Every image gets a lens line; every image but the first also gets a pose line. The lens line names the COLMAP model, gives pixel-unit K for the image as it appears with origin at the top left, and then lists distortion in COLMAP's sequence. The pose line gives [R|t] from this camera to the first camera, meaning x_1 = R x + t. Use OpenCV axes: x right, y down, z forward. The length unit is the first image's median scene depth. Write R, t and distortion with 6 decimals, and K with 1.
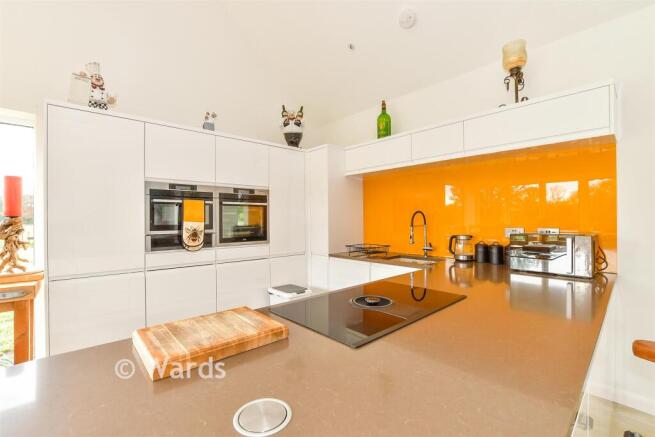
lens RADIAL K [[289.7, 0, 325.5], [0, 289.7, 219.1], [0, 0, 1]] dist [-0.016930, -0.000143]
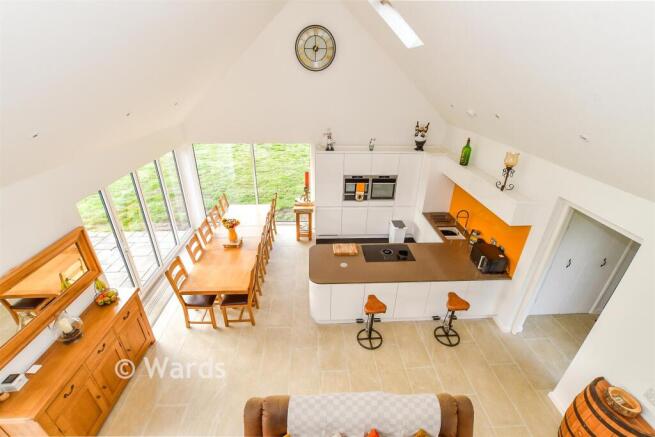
lens RADIAL K [[289.7, 0, 325.5], [0, 289.7, 219.1], [0, 0, 1]] dist [-0.016930, -0.000143]
pose [[0.769527, 0.300309, -0.563598, 0.731783], [-0.016553, 0.891616, 0.452489, -0.841640], [0.638399, -0.338874, 0.691094, -0.910367]]
